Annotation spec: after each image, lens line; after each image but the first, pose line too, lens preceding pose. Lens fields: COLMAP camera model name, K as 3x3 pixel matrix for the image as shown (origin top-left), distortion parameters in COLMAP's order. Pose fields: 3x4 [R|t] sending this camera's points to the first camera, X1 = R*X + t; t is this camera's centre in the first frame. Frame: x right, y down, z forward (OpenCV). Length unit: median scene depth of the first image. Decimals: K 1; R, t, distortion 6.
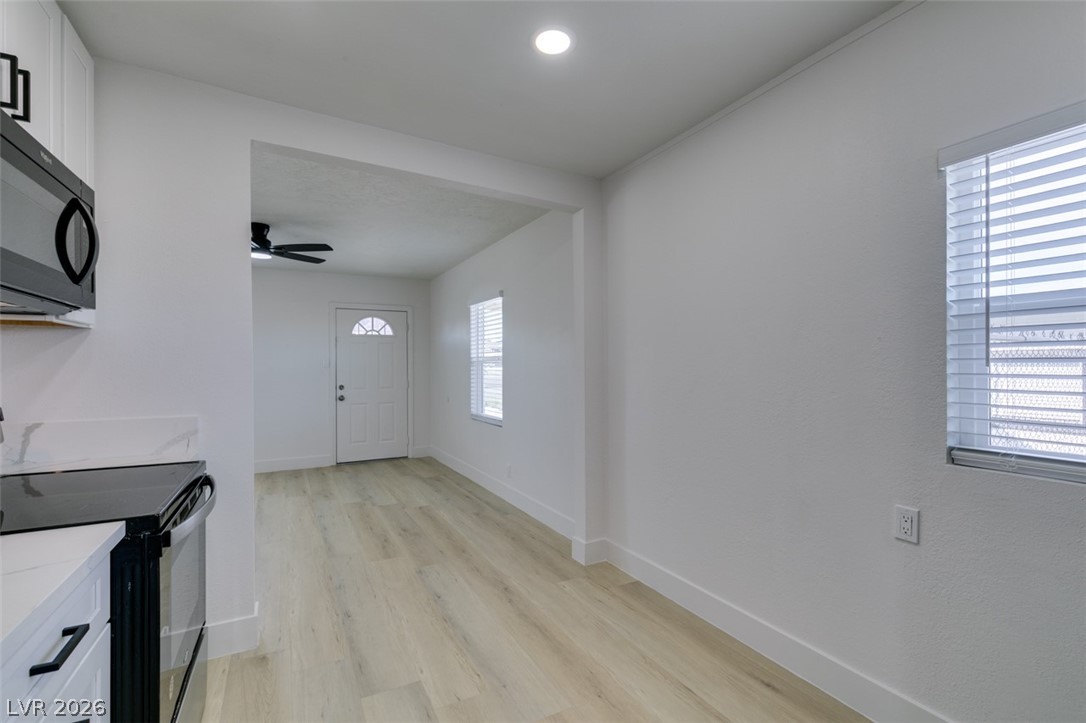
lens RADIAL K [[483.7, 0, 543.7], [0, 483.7, 365.1], [0, 0, 1]] dist [0.001573, -0.000533]
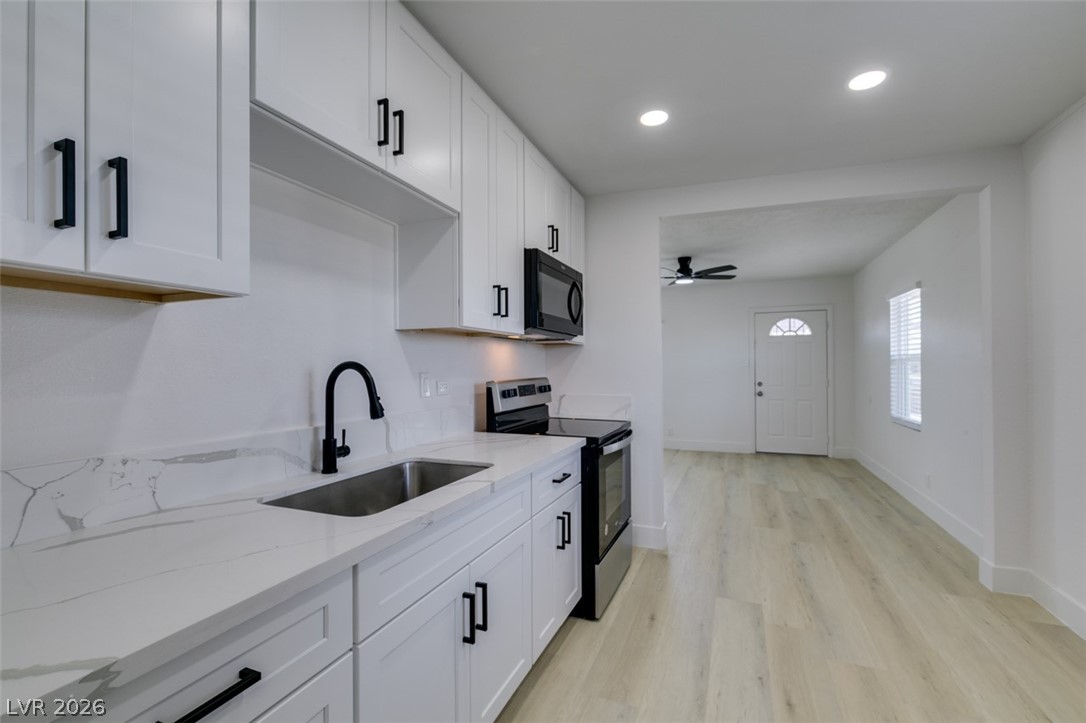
lens RADIAL K [[483.7, 0, 543.7], [0, 483.7, 365.1], [0, 0, 1]] dist [0.001573, -0.000533]
pose [[0.640006, -0.002100, -0.768367, 0.181266], [0.003879, 0.999992, 0.000497, -0.000174], [0.768360, -0.003298, 0.640009, -0.140771]]
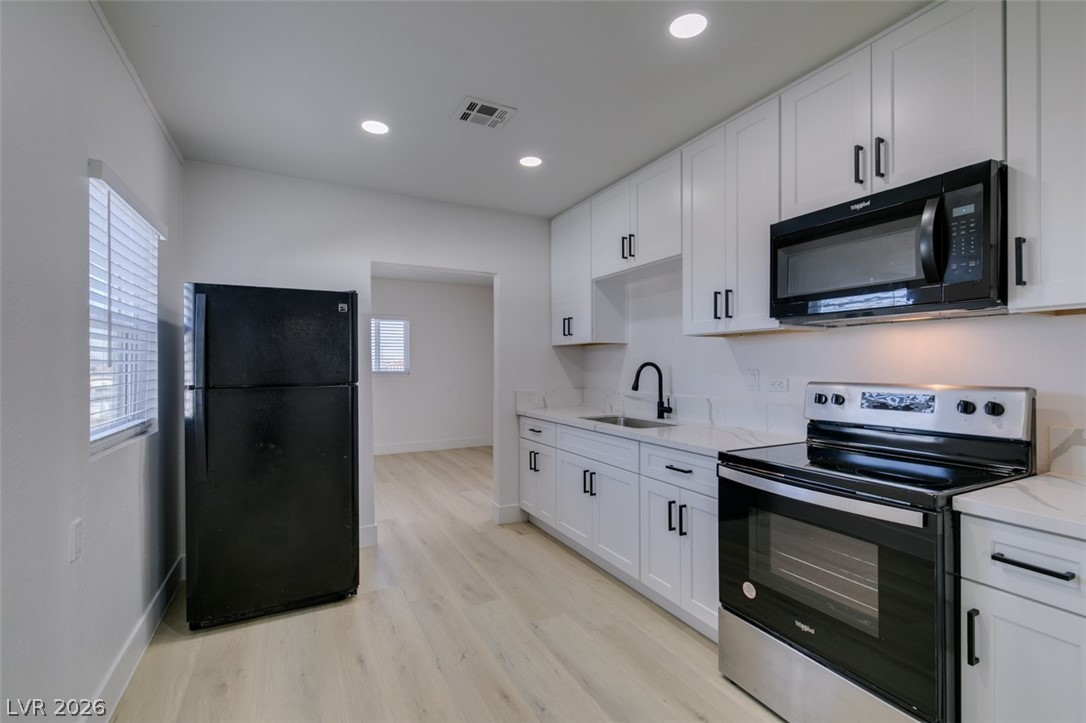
lens RADIAL K [[490.5, 0, 544.5], [0, 490.5, 368.0], [0, 0, 1]] dist [0.002380, 0.000634]
pose [[-0.999811, 0.006341, 0.018358, -0.063883], [0.006418, 0.999971, 0.004144, 0.001873], [-0.018331, 0.004261, -0.999823, 0.776784]]
